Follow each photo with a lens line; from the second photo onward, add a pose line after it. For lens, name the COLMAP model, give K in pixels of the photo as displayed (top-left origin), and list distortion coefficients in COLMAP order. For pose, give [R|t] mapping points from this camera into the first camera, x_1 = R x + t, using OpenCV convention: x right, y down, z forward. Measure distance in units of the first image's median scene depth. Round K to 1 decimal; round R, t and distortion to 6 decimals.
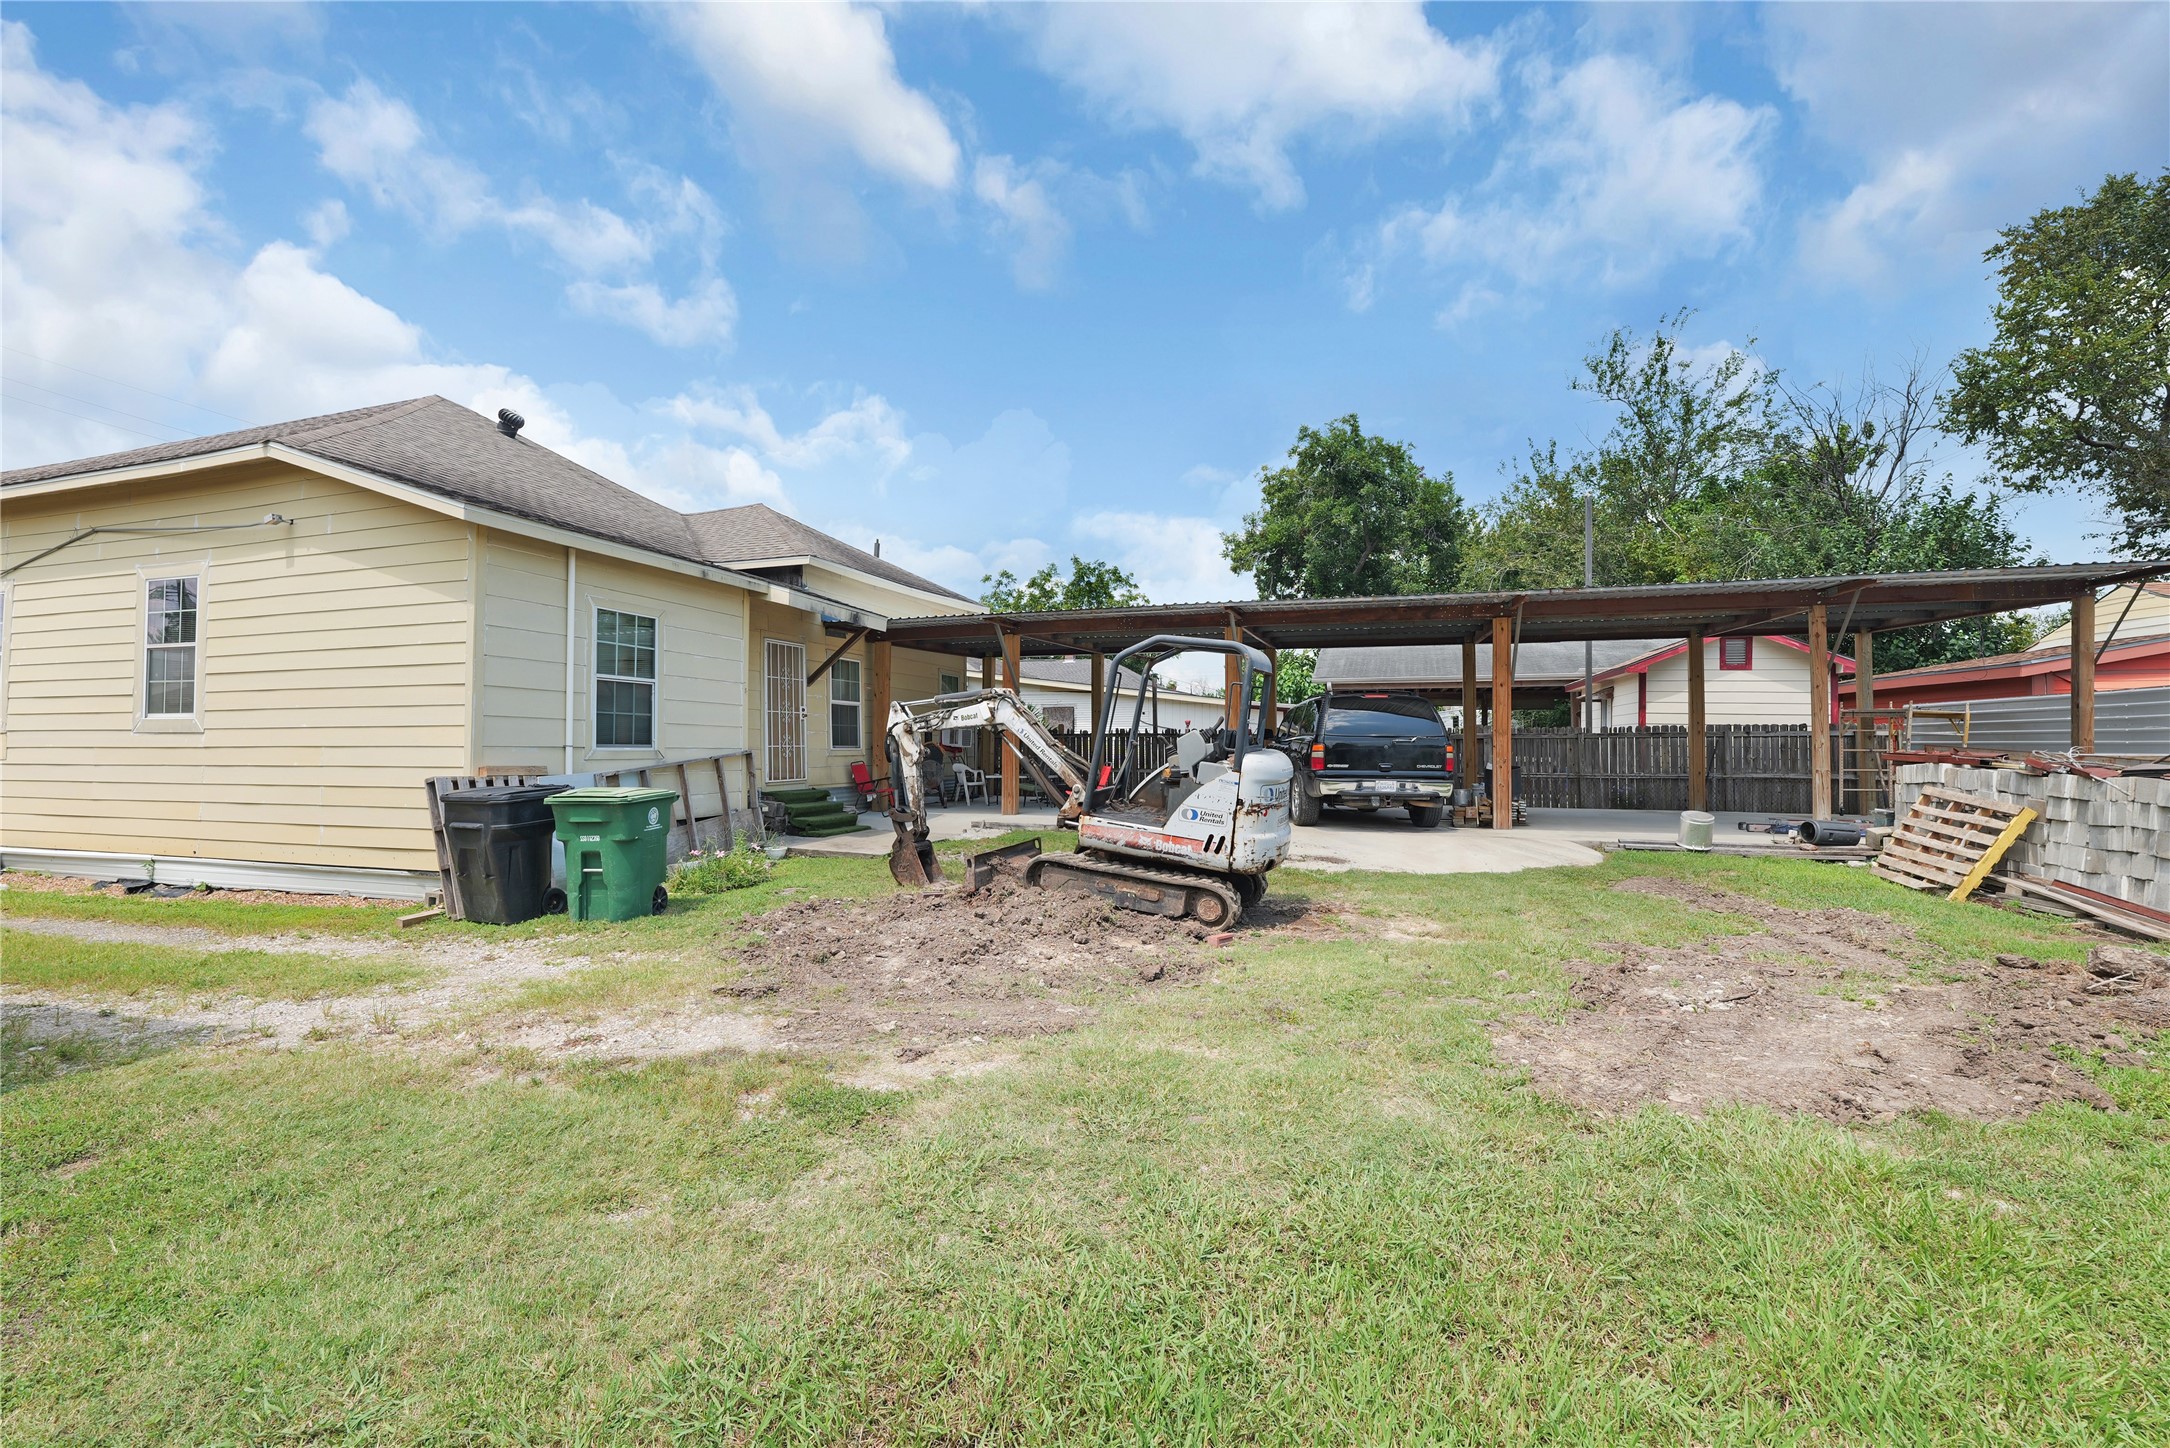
lens RADIAL K [[890.0, 0, 1085.0], [0, 890.0, 724.0], [0, 0, 1]] dist [-0.009004, -0.000176]
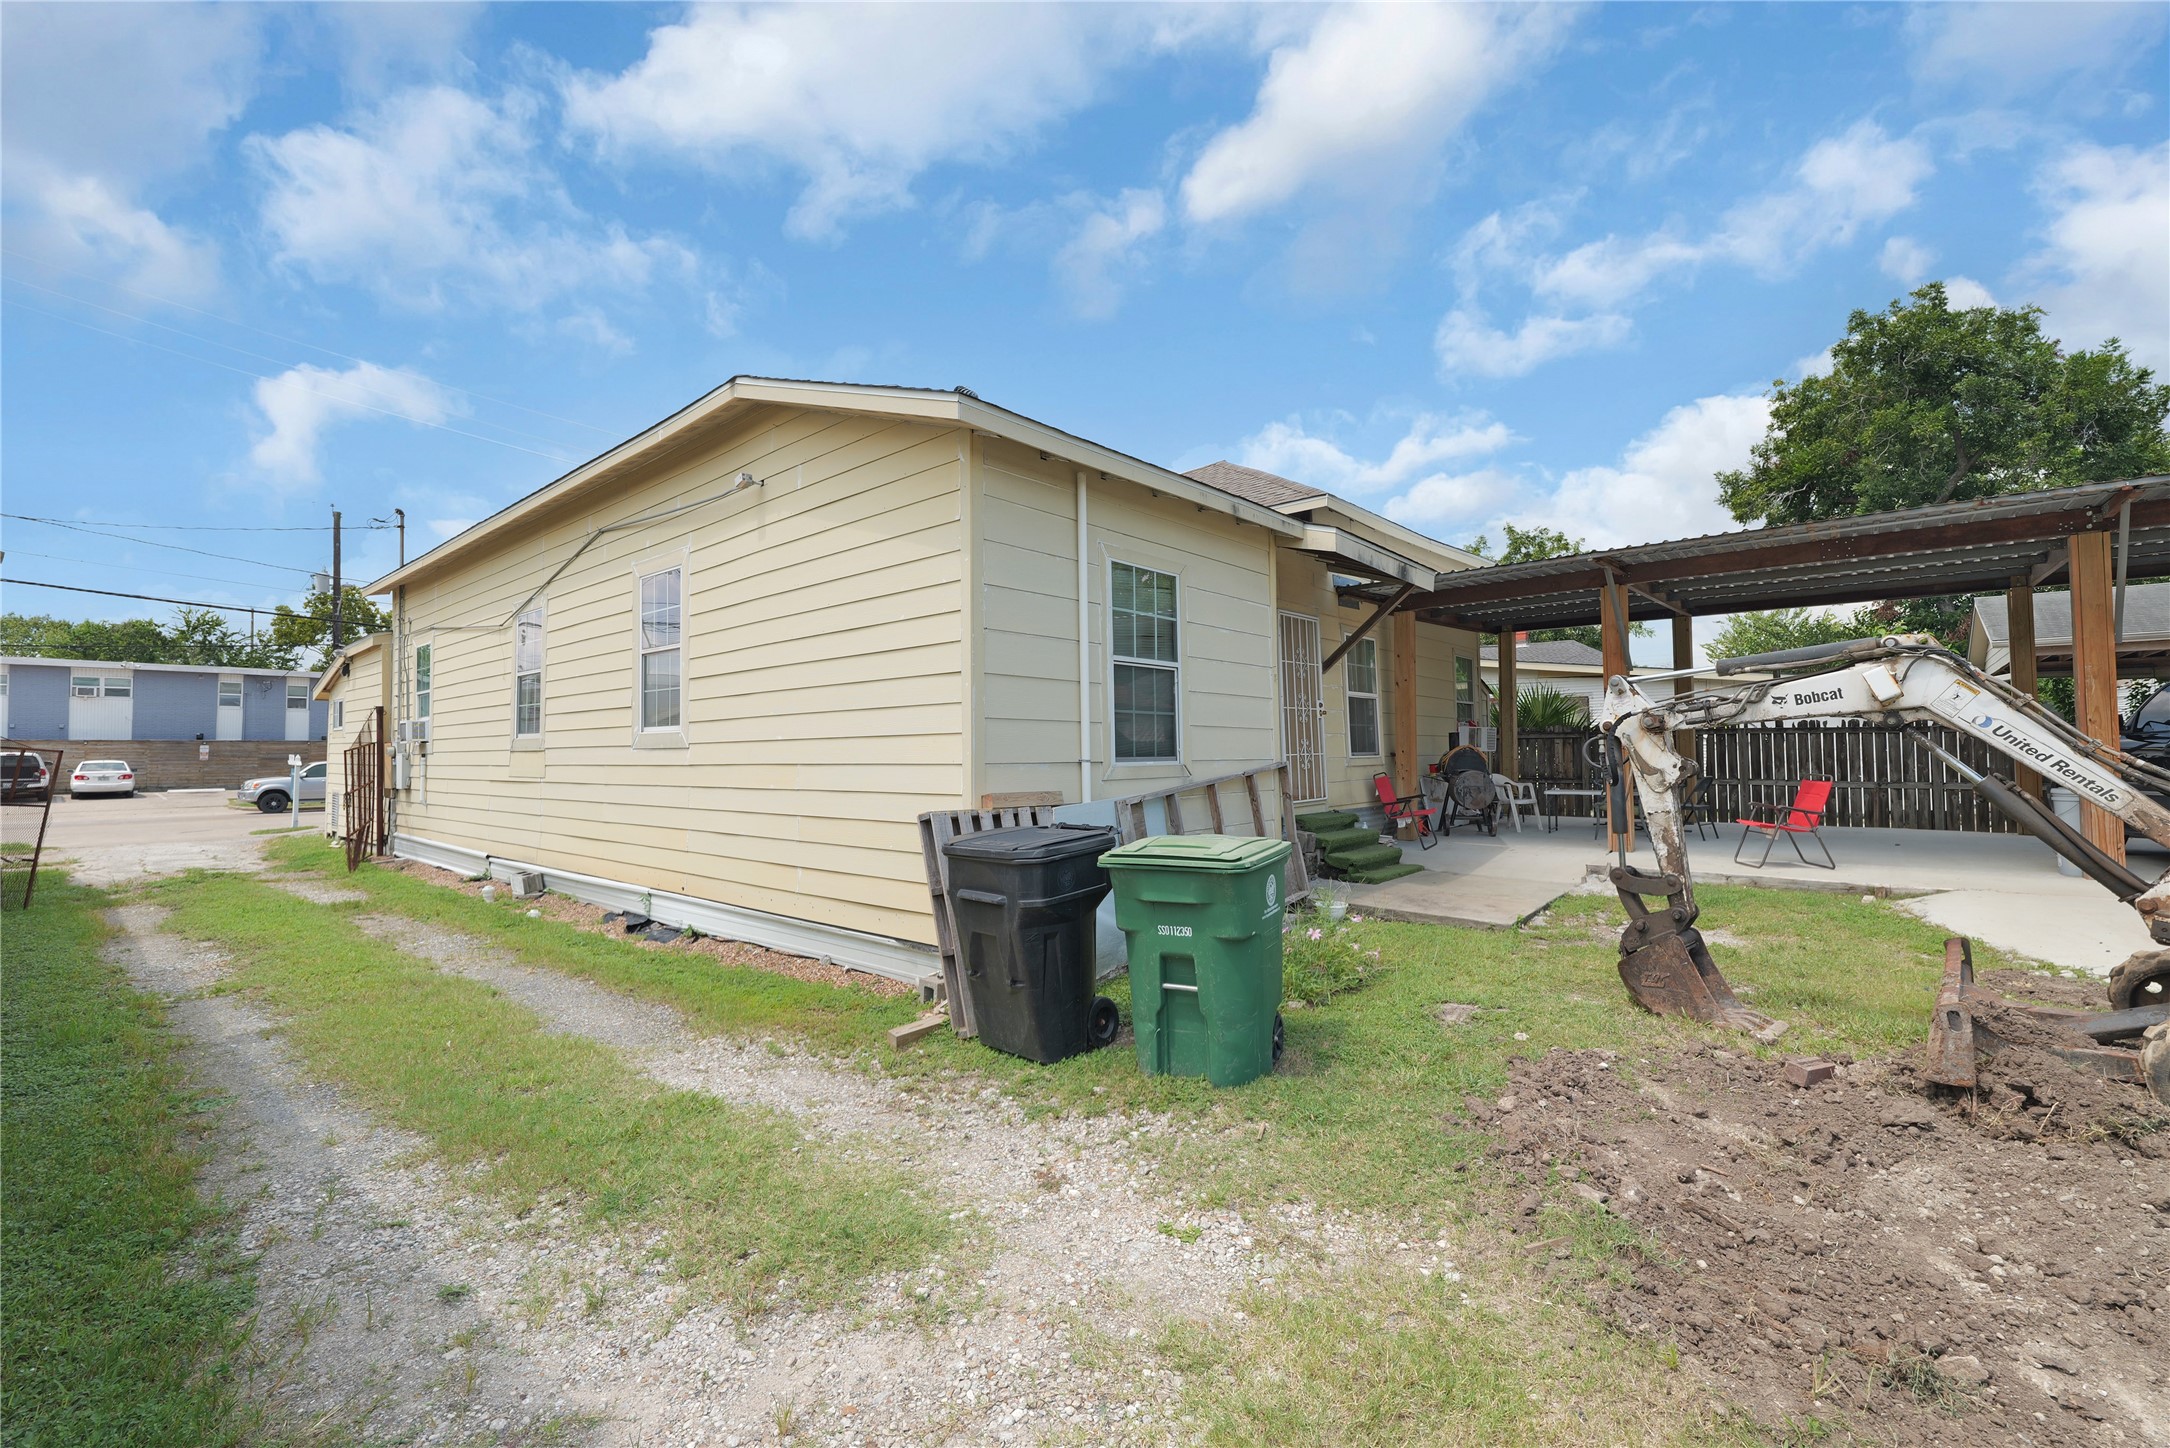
lens RADIAL K [[890.0, 0, 1085.0], [0, 890.0, 724.0], [0, 0, 1]] dist [-0.009004, -0.000176]
pose [[0.914422, -0.023892, -0.404057, -0.297937], [0.022751, 0.999712, -0.007628, 0.001659], [0.404123, -0.002218, 0.914702, 0.364742]]
